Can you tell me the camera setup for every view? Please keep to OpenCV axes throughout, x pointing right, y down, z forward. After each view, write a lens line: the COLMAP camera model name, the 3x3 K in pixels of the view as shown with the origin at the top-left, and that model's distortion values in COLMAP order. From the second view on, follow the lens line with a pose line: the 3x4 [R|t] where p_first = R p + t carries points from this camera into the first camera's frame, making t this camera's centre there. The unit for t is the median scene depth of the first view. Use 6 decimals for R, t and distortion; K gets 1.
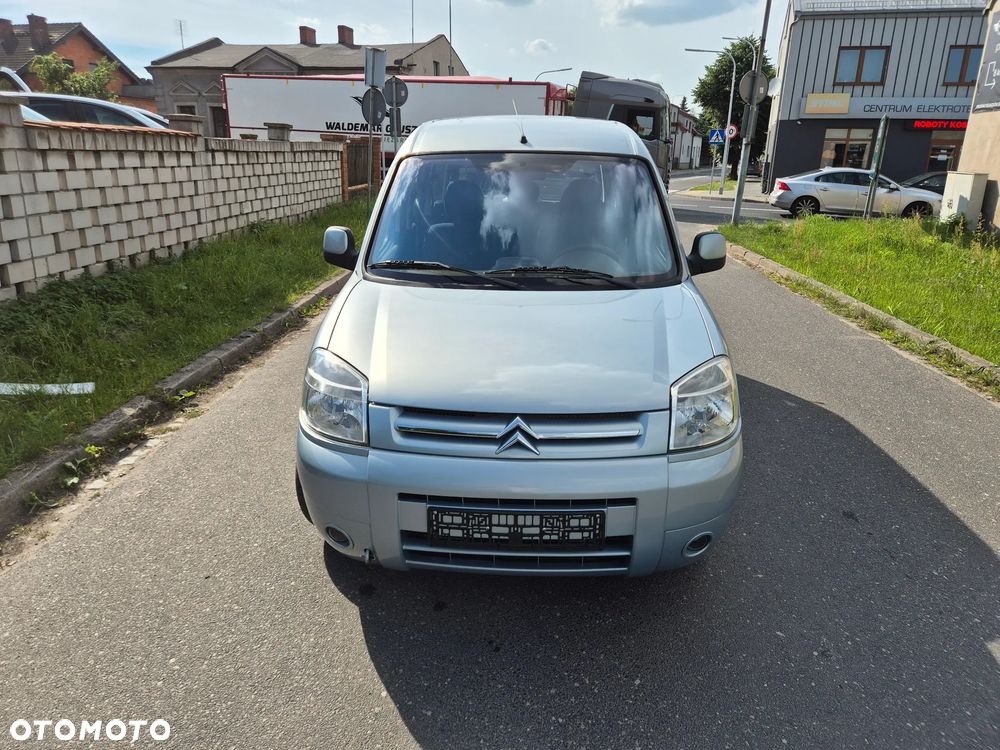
lens RADIAL K [[670.8, 0, 500.3], [0, 670.8, 359.6], [0, 0, 1]] dist [0.071518, -0.065836]
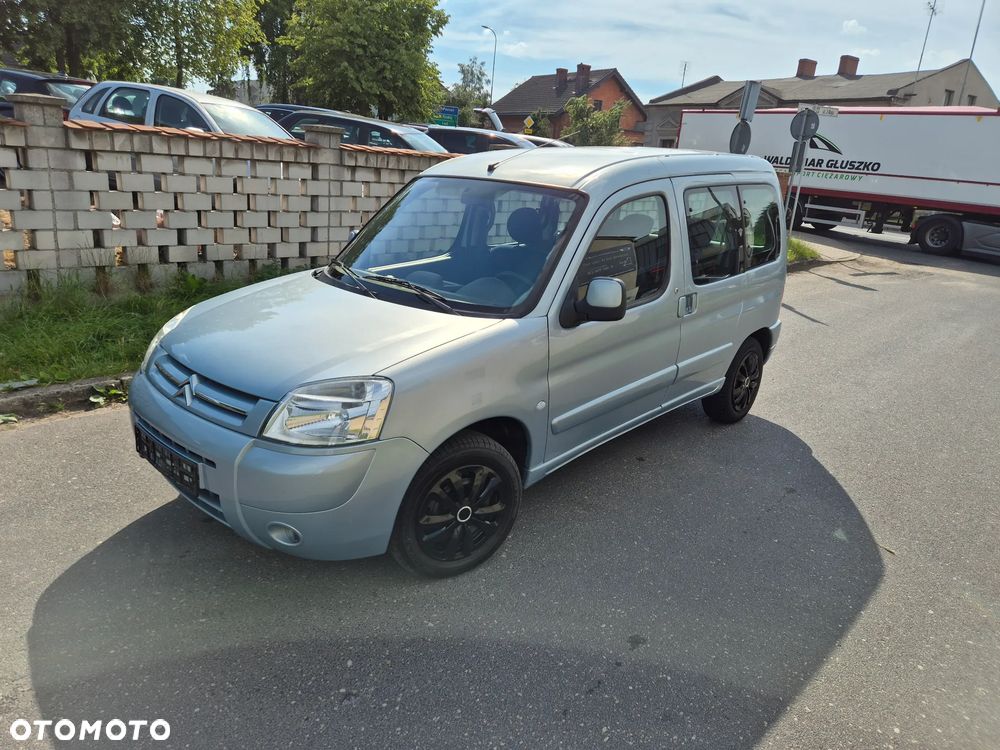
lens RADIAL K [[670.6, 0, 485.9], [0, 670.6, 353.3], [0, 0, 1]] dist [0.077054, -0.072604]
pose [[0.757026, 0.212396, -0.617900, 0.286411], [-0.244684, 0.969030, 0.033315, -0.030119], [0.605840, 0.125970, 0.785551, 0.078584]]
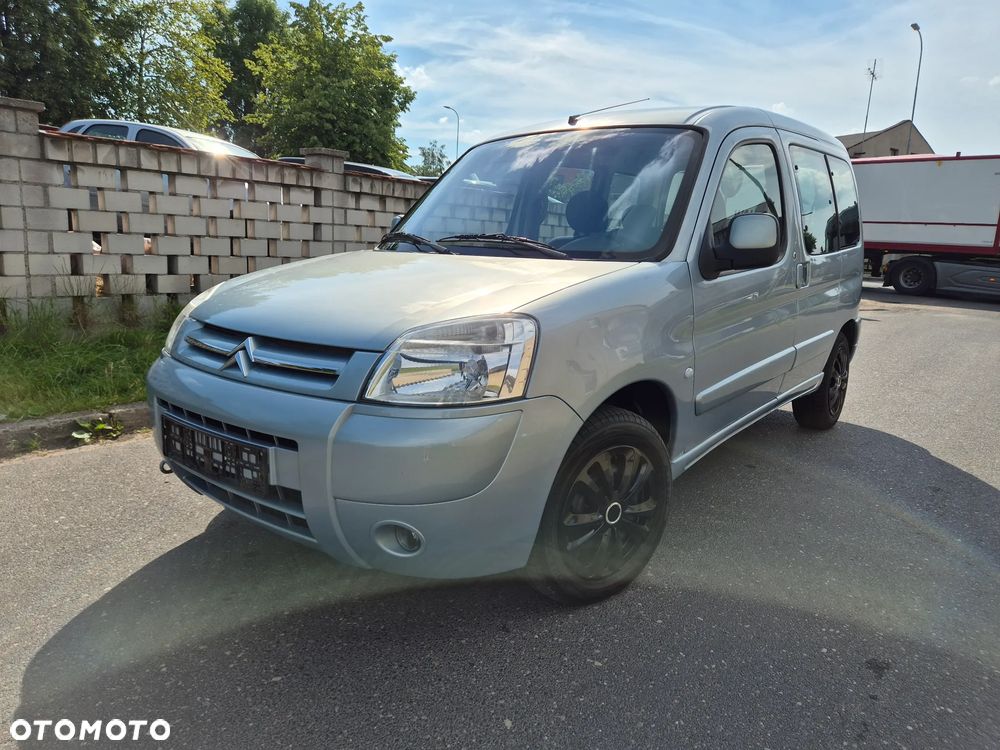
lens RADIAL K [[670.8, 0, 500.3], [0, 670.8, 359.6], [0, 0, 1]] dist [0.071518, -0.065836]
pose [[0.804517, 0.115716, -0.582549, 0.200871], [-0.196438, 0.977478, -0.077123, 0.028396], [0.560505, 0.176481, 0.809129, 0.105743]]
